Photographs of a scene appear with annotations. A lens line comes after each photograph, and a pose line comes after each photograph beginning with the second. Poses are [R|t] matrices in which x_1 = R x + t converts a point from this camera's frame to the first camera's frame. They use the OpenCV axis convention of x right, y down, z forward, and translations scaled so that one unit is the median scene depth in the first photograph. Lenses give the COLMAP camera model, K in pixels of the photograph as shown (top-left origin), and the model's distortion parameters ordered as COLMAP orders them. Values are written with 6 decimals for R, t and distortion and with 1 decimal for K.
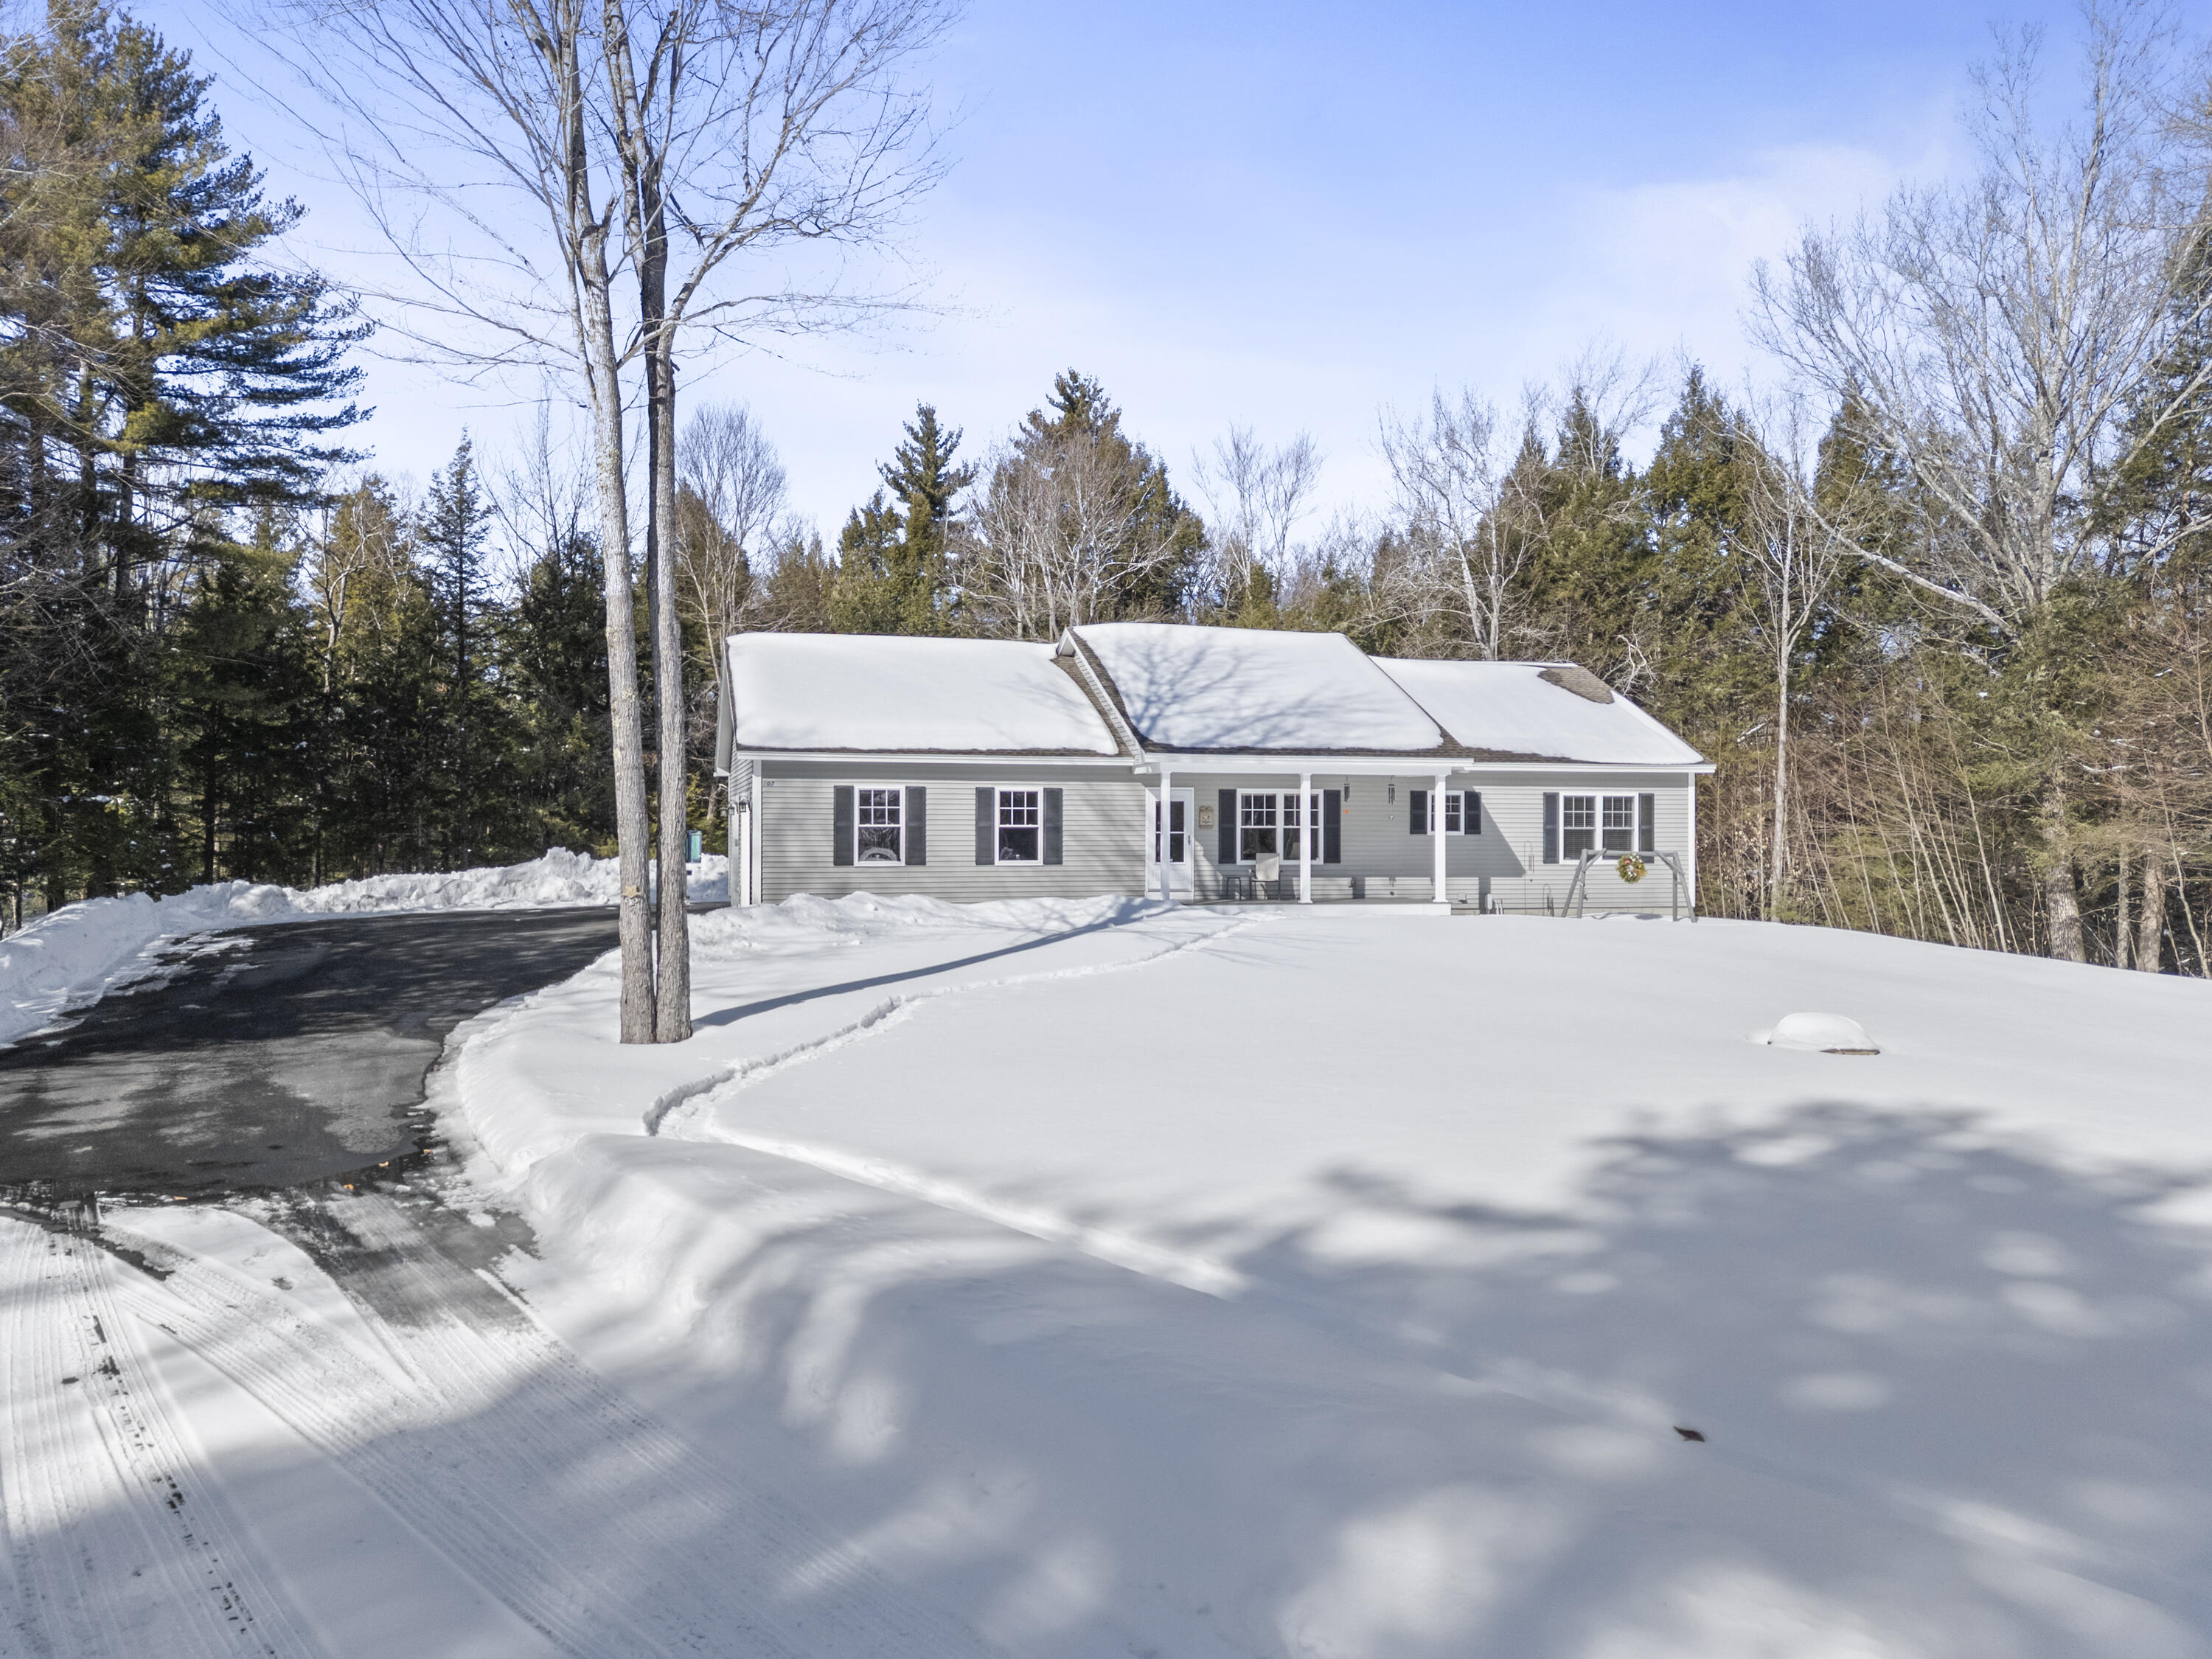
lens RADIAL K [[1607.1, 0, 1071.7], [0, 1607.1, 823.1], [0, 0, 1]] dist [0.054992, 0.001594]
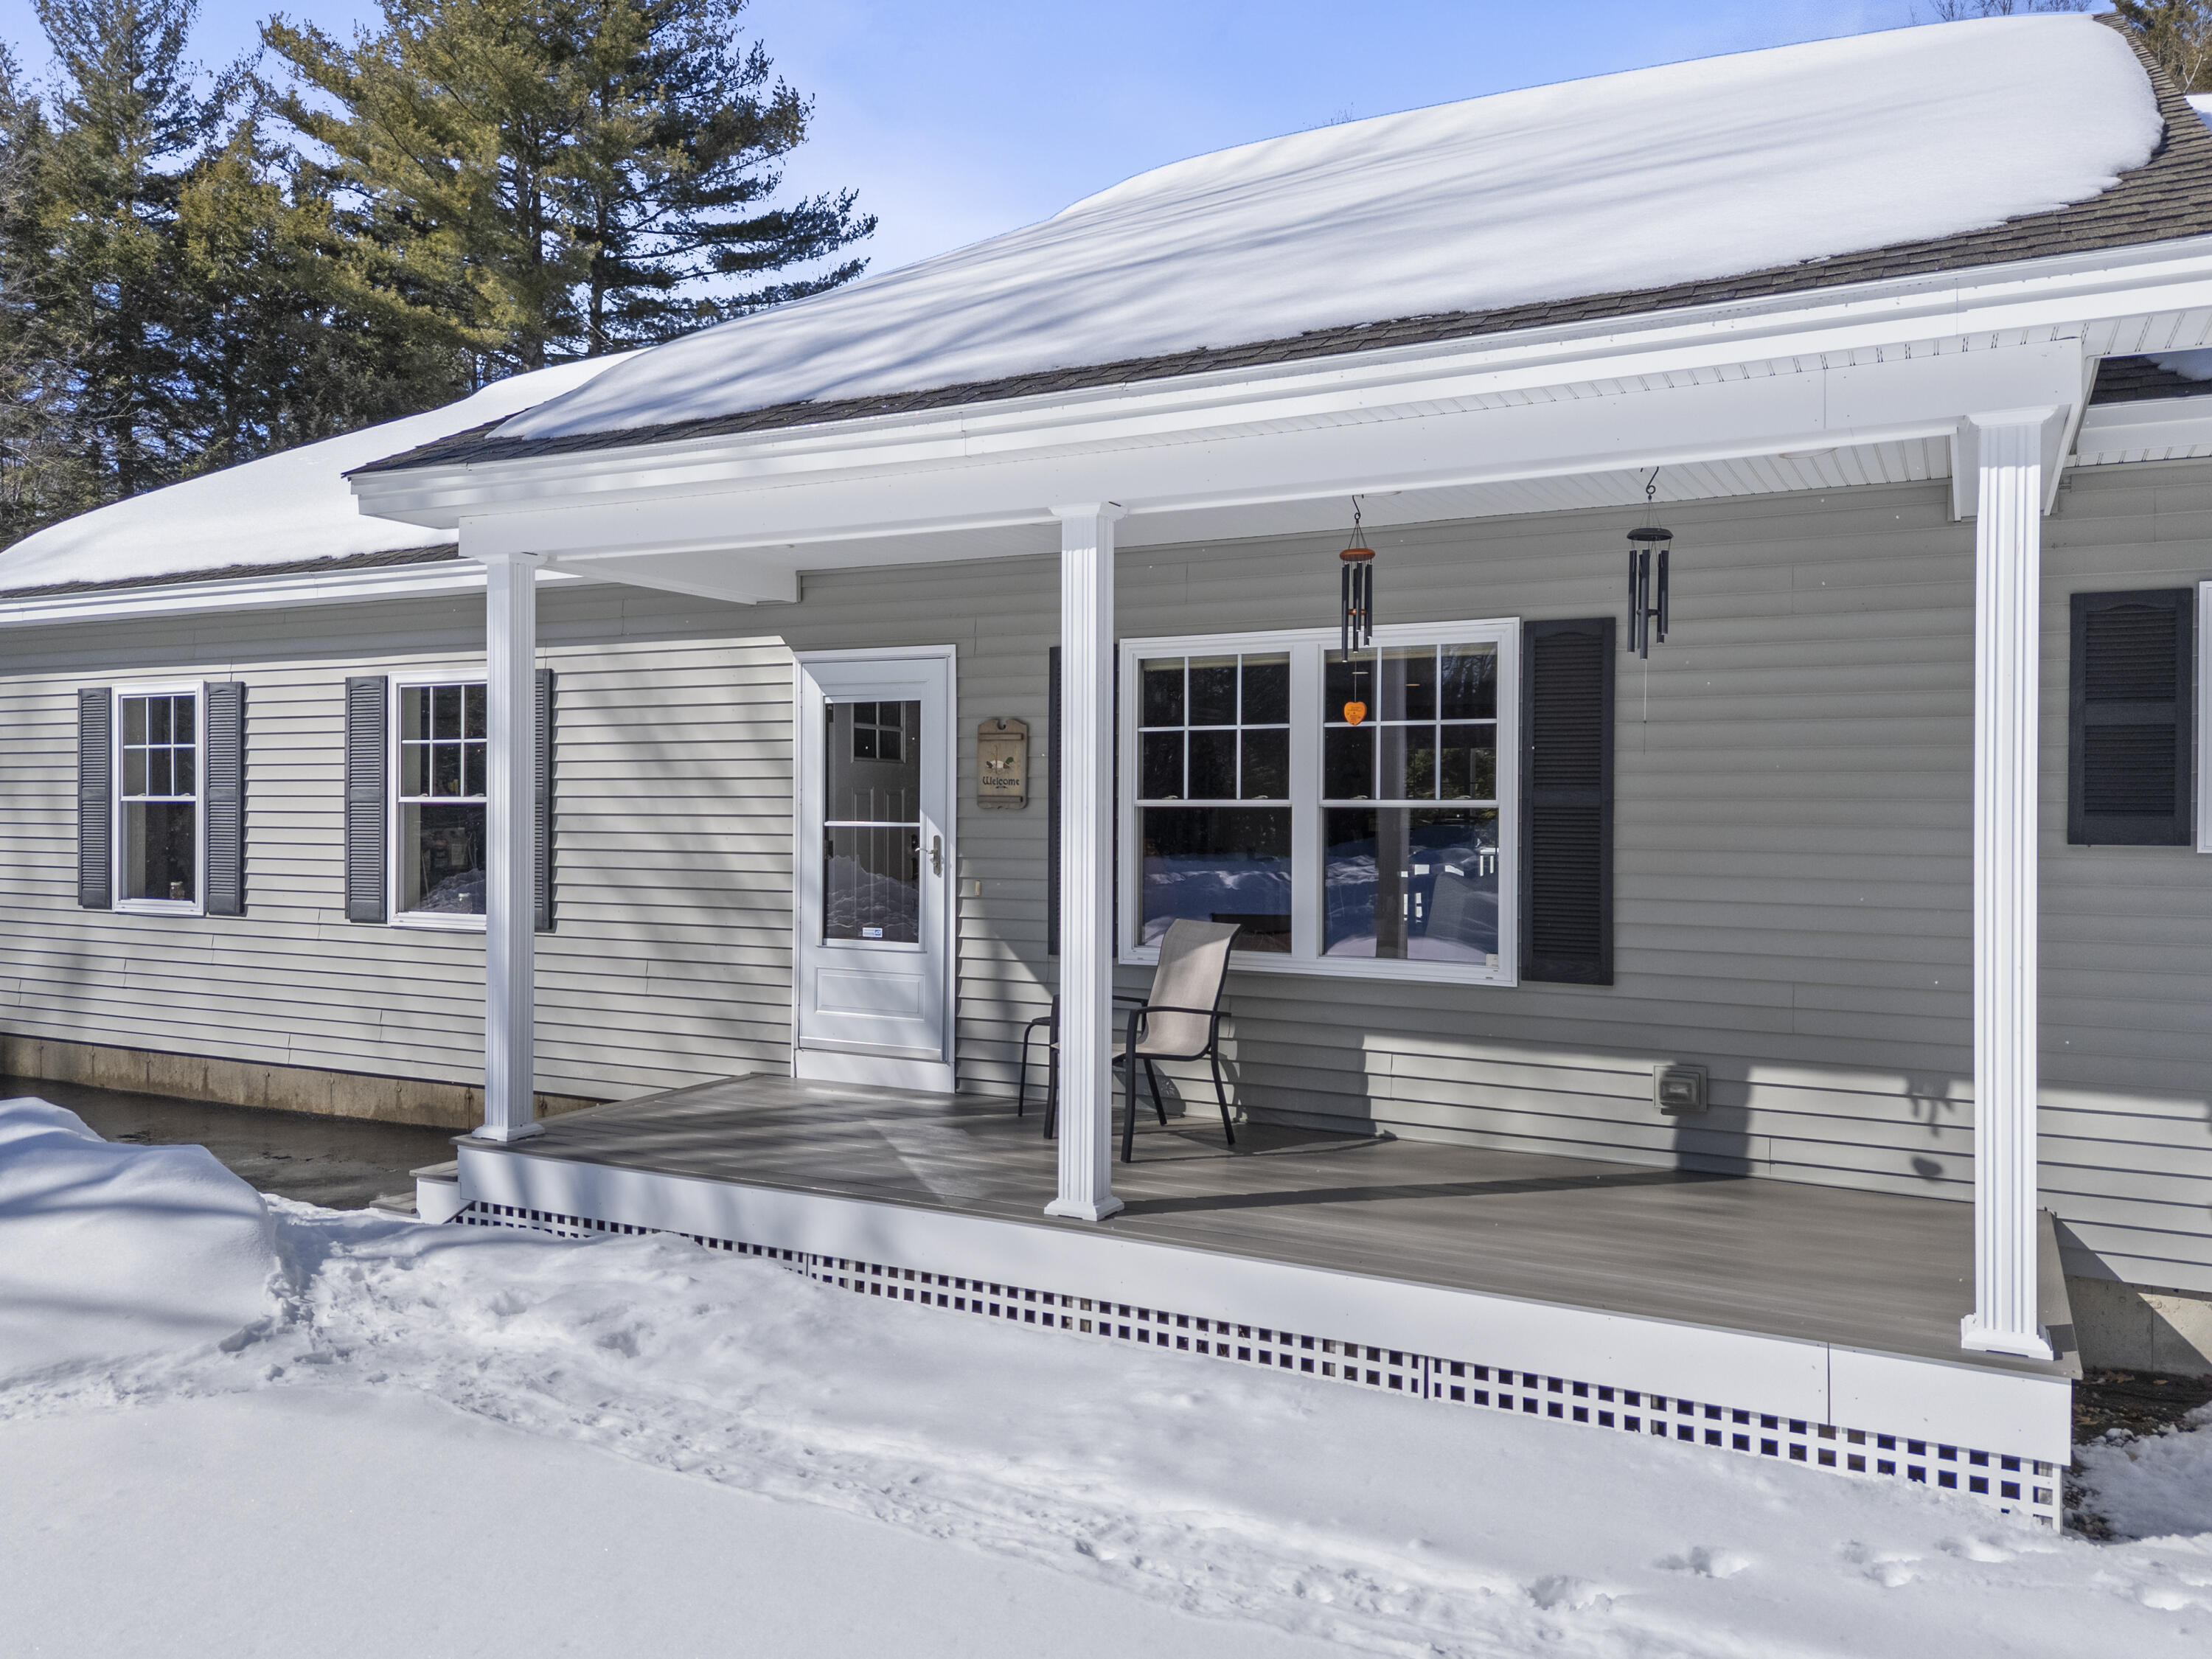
lens RADIAL K [[1656.7, 0, 1095.0], [0, 1656.7, 825.3], [0, 0, 1]] dist [0.077273, -0.052715]
pose [[0.727594, 0.004892, -0.685991, 0.253198], [-0.007446, 0.999972, -0.000767, 0.005688], [0.685968, 0.005666, 0.727610, 0.781160]]
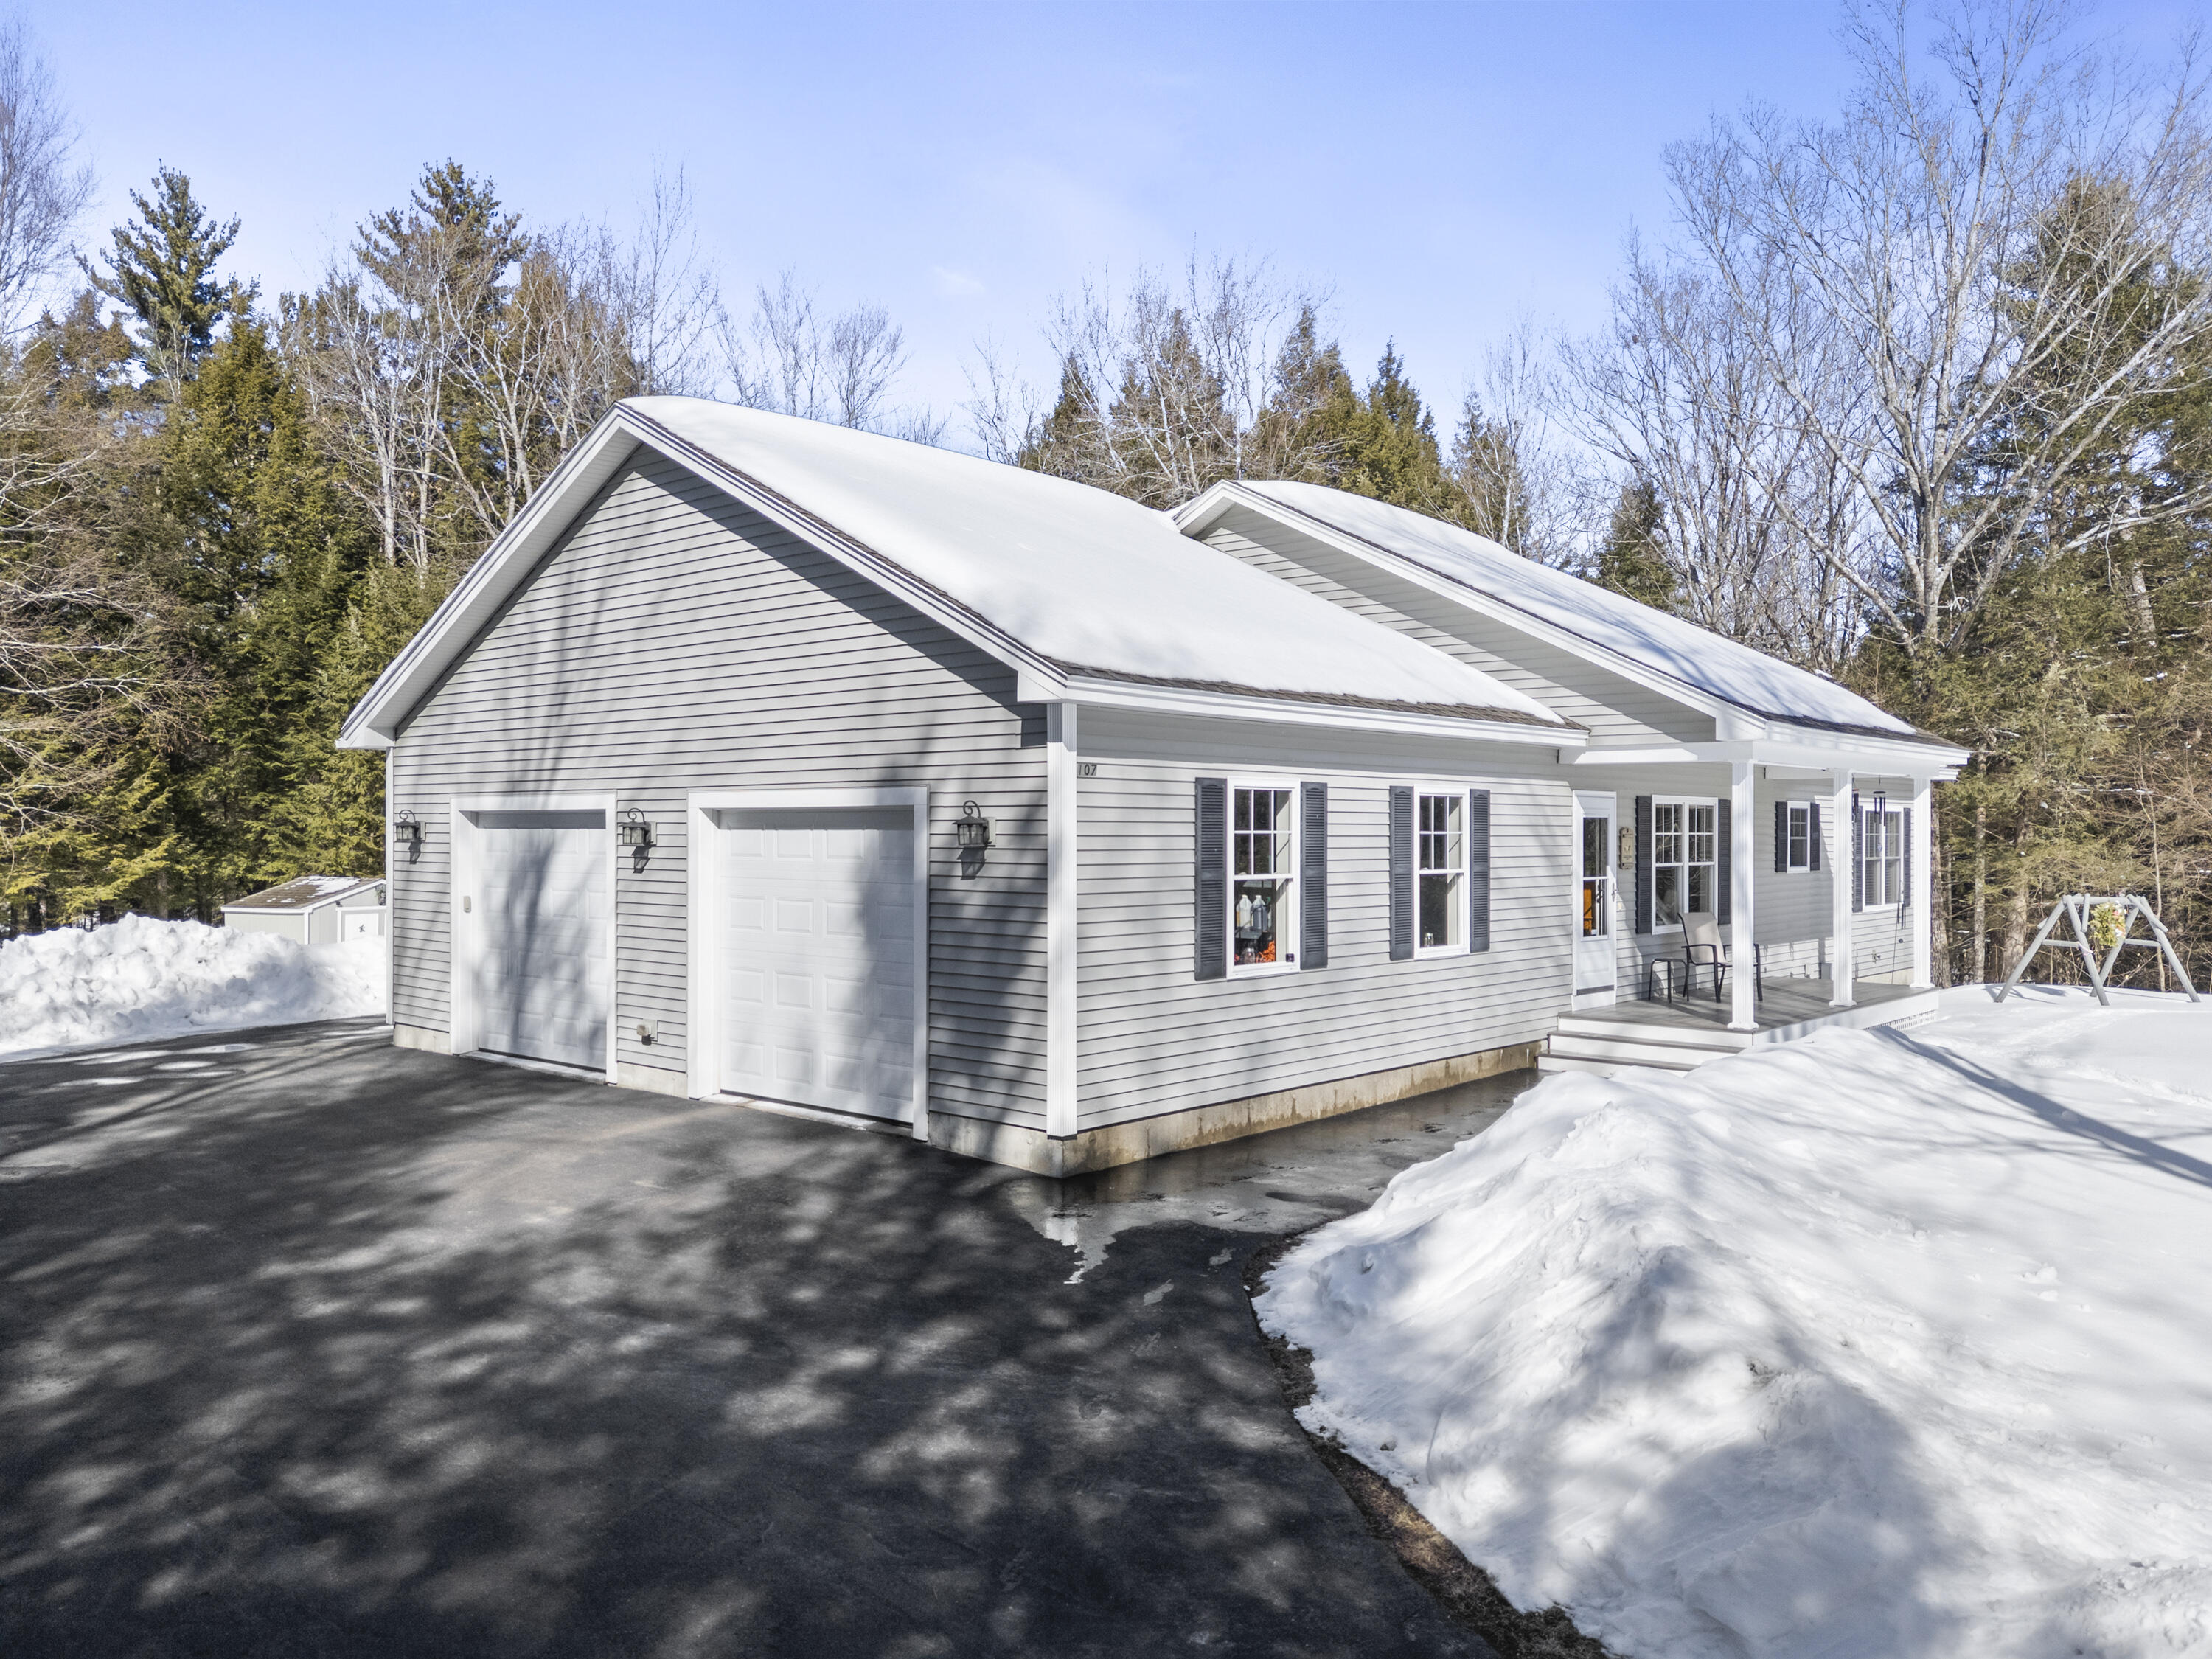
lens RADIAL K [[1629.3, 0, 1106.0], [0, 1629.3, 829.5], [0, 0, 1]] dist [0.076111, -0.062391]
pose [[0.827405, -0.004035, 0.561591, -0.343874], [0.005172, 0.999987, -0.000436, -0.009445], [-0.561581, 0.003265, 0.827415, 0.609729]]
